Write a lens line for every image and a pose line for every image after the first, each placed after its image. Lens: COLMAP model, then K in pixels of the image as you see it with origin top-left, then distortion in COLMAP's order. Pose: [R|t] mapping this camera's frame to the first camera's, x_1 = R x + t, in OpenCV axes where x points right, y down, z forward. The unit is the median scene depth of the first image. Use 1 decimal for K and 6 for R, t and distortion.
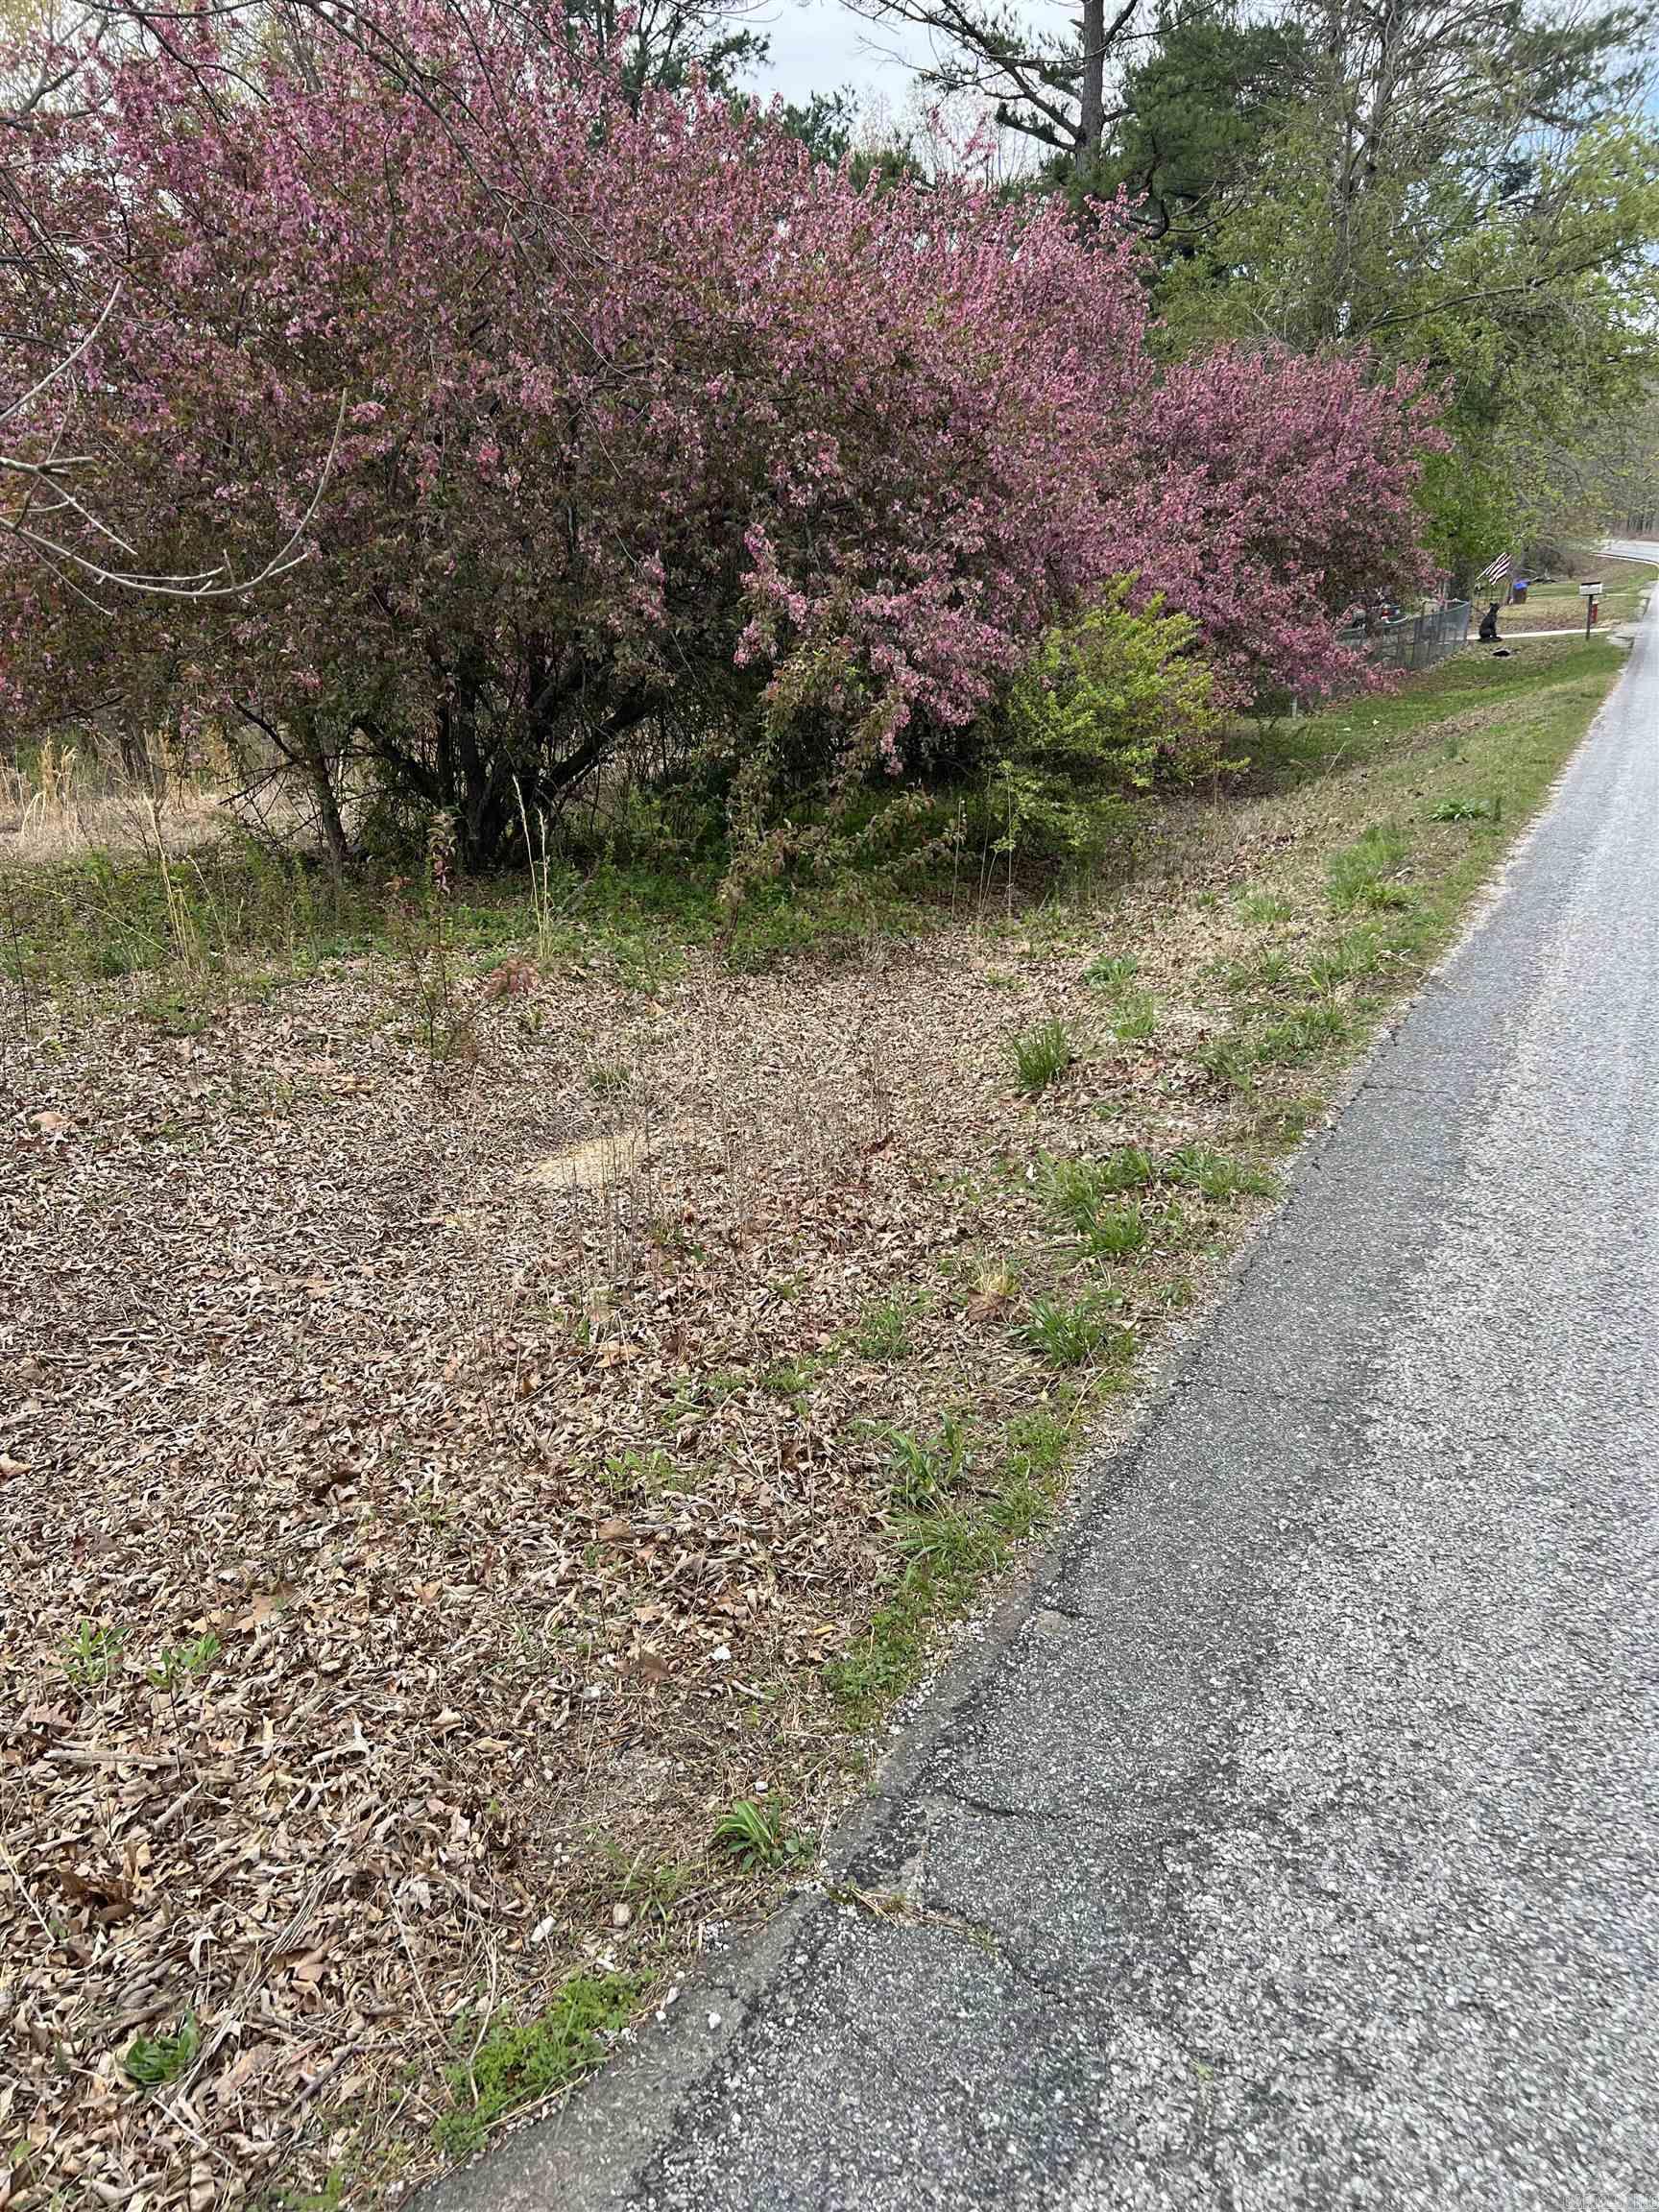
lens RADIAL K [[1600.0, 0, 836.9], [0, 1600.0, 1033.8], [0, 0, 1]] dist [0.089960, -0.117881]
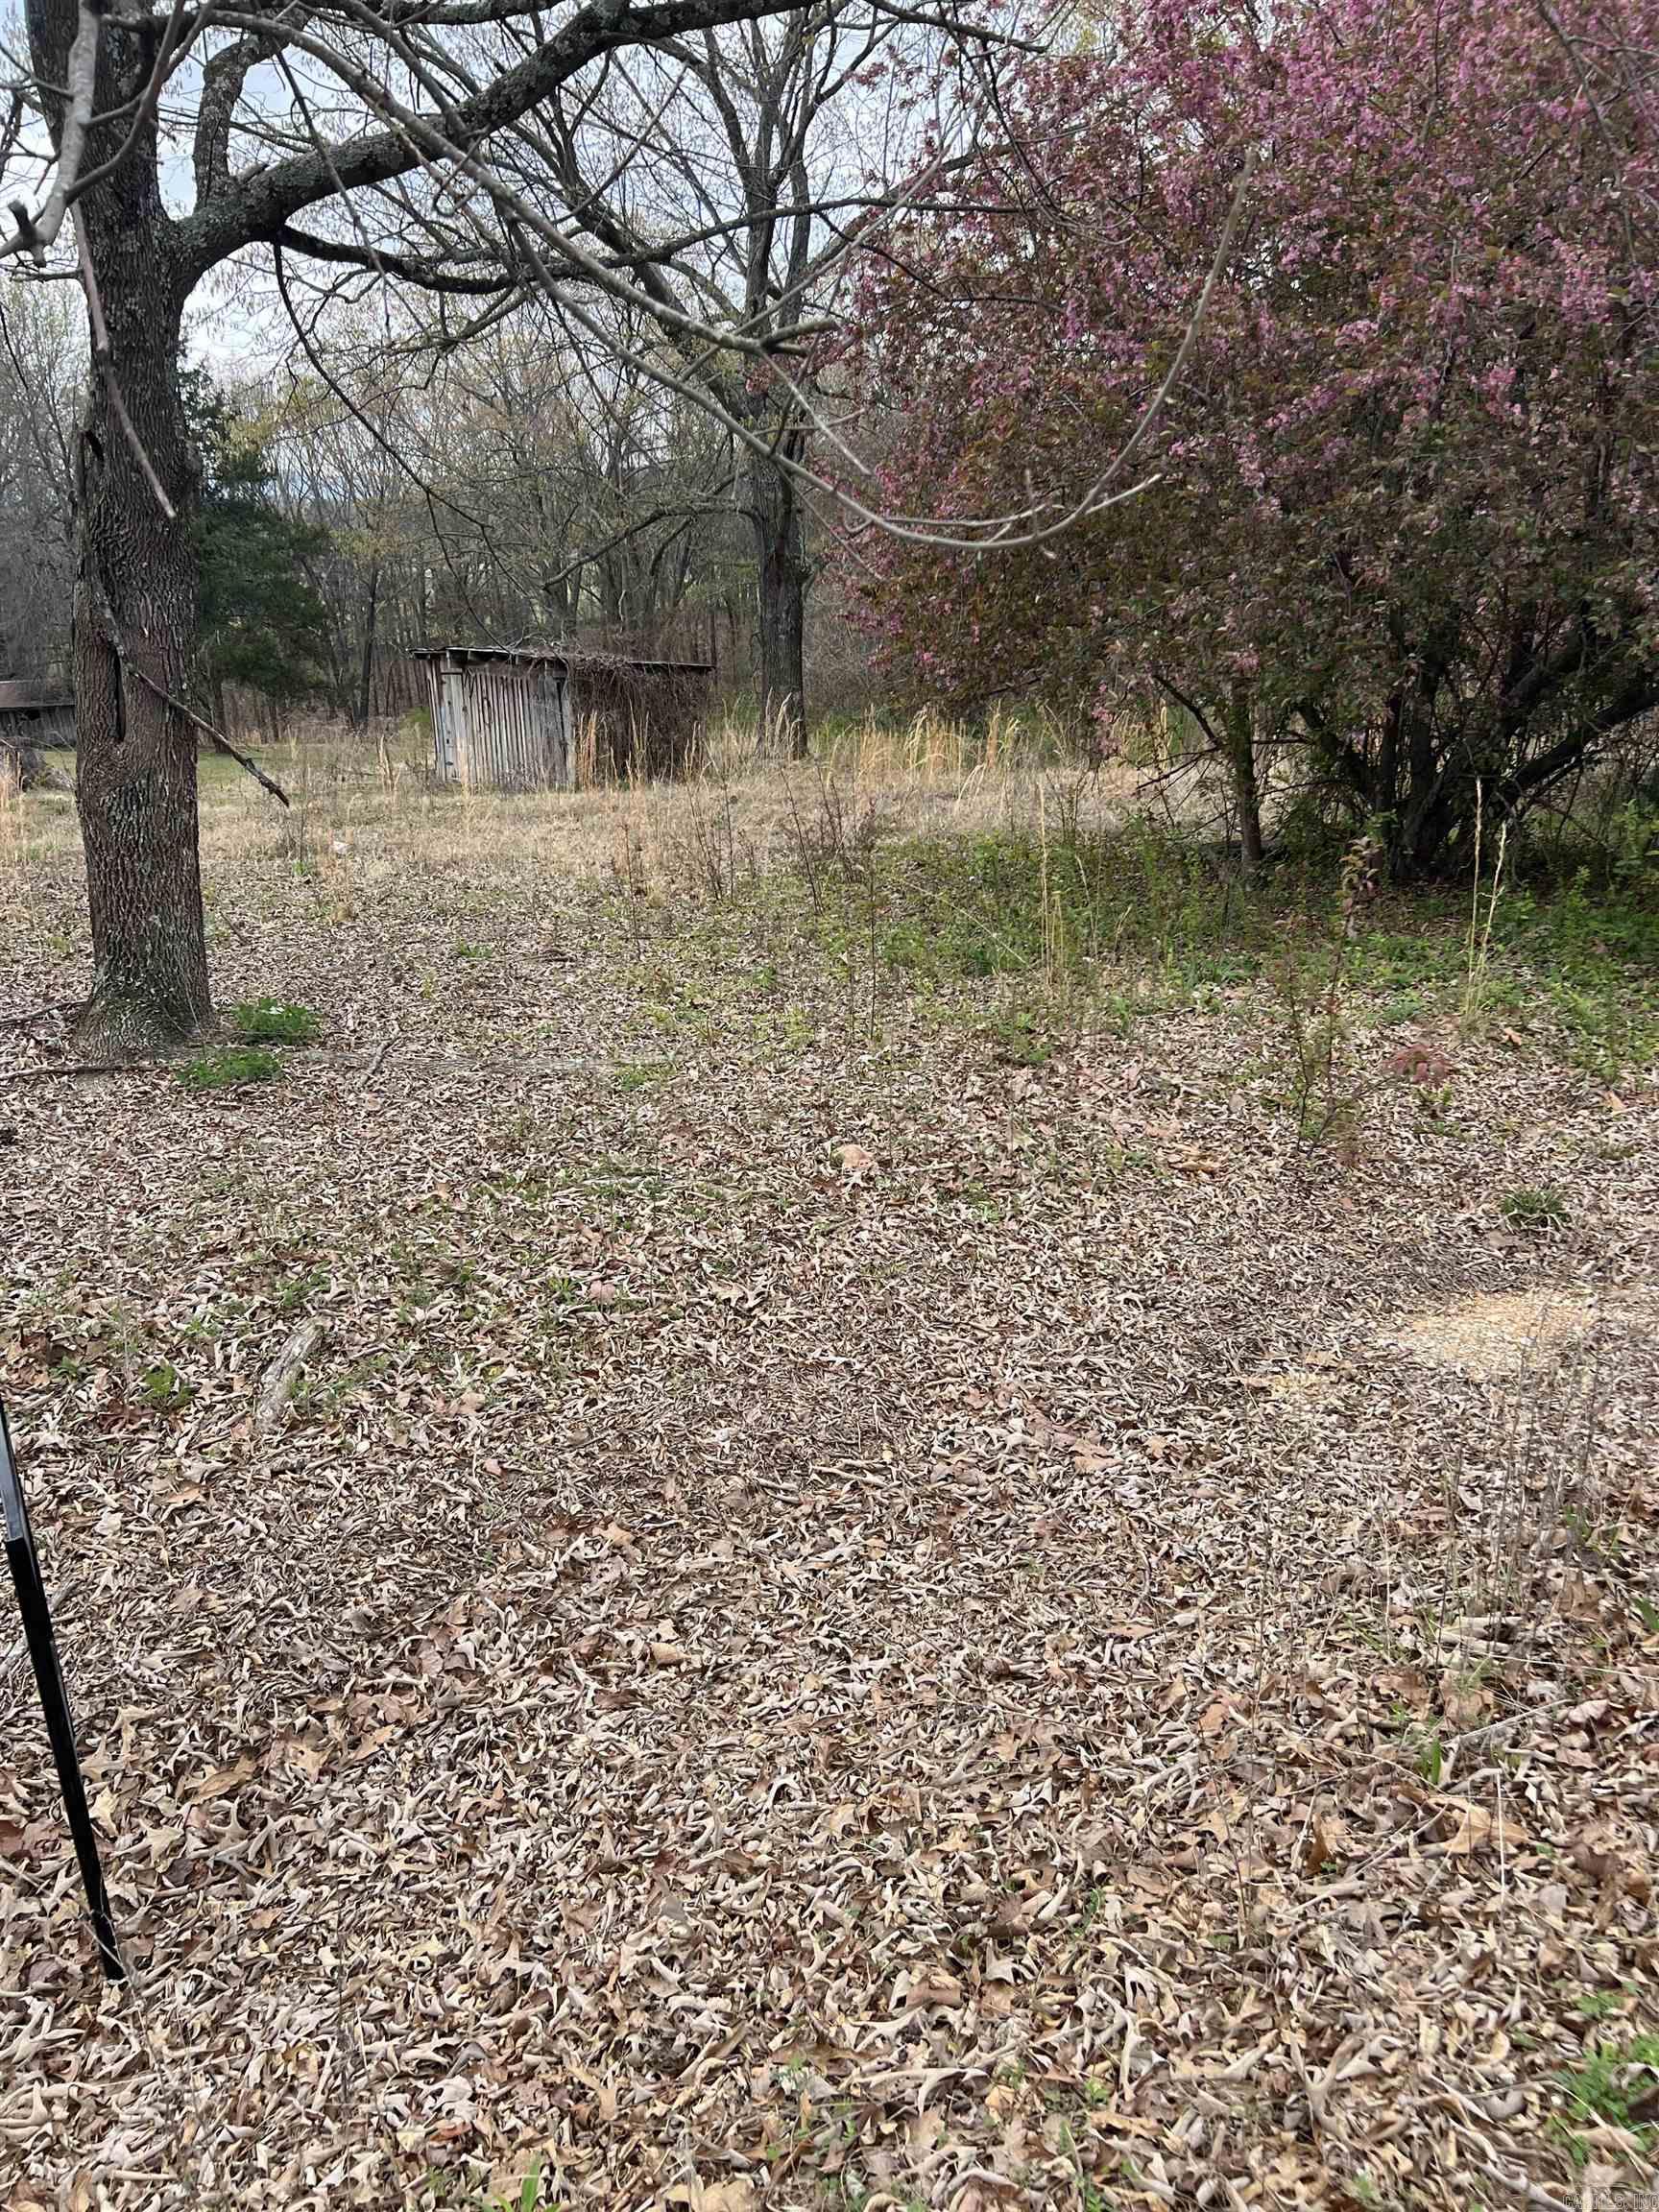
lens RADIAL K [[1600.0, 0, 836.9], [0, 1600.0, 1033.8], [0, 0, 1]] dist [0.089960, -0.117881]
pose [[0.842715, 0.152158, -0.516410, -0.041648], [-0.144169, 0.987976, 0.055839, -0.050910], [0.518697, 0.027394, 0.854519, 0.205480]]
